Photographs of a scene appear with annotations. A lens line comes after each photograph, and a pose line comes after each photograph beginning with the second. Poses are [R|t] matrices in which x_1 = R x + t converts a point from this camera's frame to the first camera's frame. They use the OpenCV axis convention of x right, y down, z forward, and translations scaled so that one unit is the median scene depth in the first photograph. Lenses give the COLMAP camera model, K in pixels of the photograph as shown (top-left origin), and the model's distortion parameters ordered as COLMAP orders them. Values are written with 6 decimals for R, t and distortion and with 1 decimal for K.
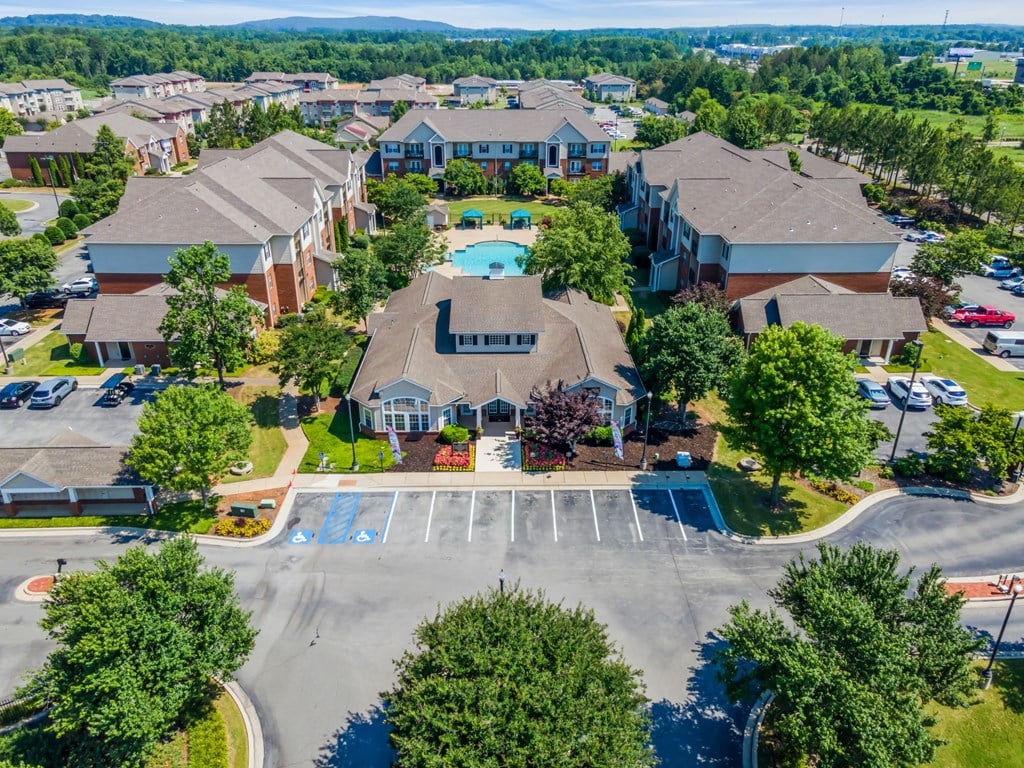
lens RADIAL K [[760.8, 0, 512.6], [0, 760.8, 384.0], [0, 0, 1]] dist [0.005603, 0.000489]
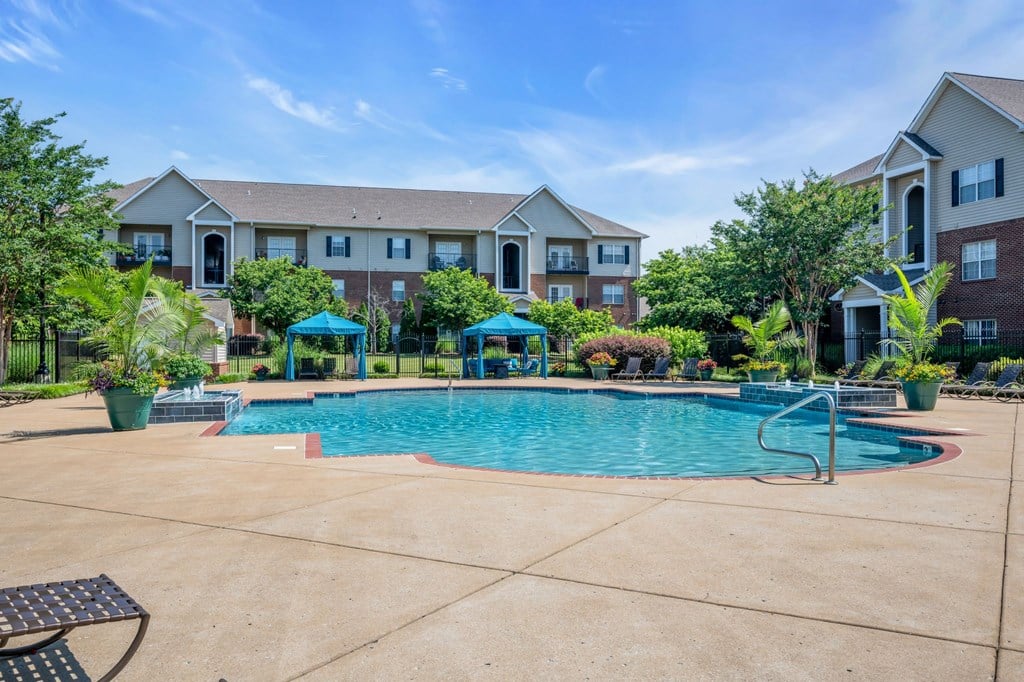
lens RADIAL K [[784.4, 0, 509.1], [0, 784.4, 341.8], [0, 0, 1]] dist [-0.007941, -0.000734]
pose [[0.972699, -0.000085, 0.232070, -0.045600], [0.100137, 0.902270, -0.419383, -0.087862], [-0.209354, 0.431172, 0.877646, 0.650091]]
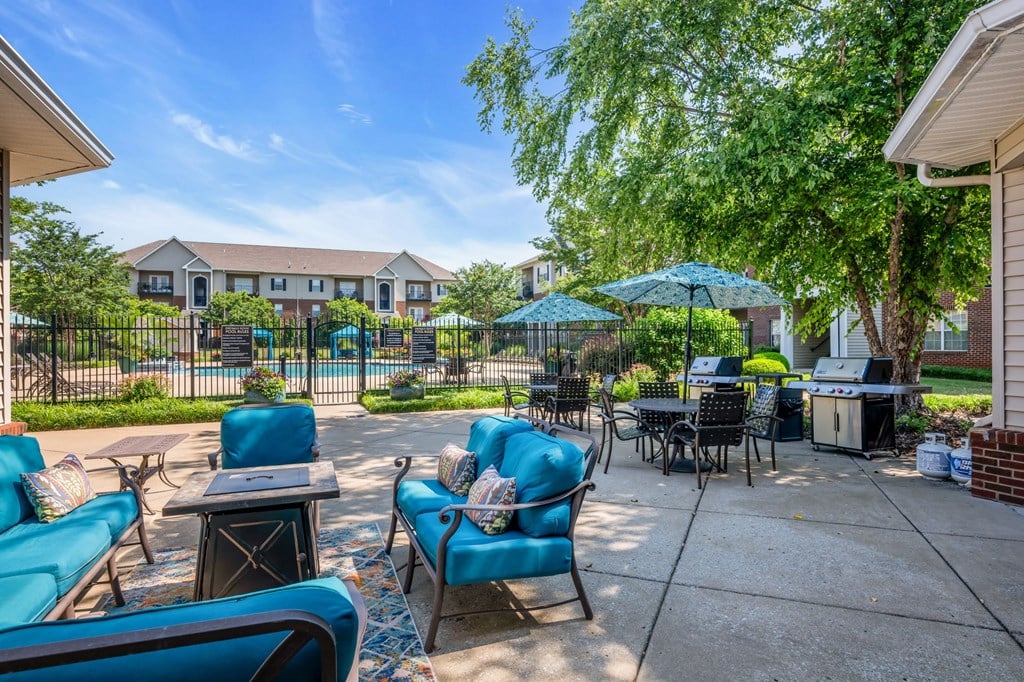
lens RADIAL K [[554.9, 0, 512.2], [0, 554.9, 341.3], [0, 0, 1]] dist [0.000876, 0.000397]
pose [[0.939529, -0.001224, 0.342468, -0.011895], [0.148201, 0.902965, -0.403350, -0.039523], [-0.308743, 0.429713, 0.848543, 0.548328]]
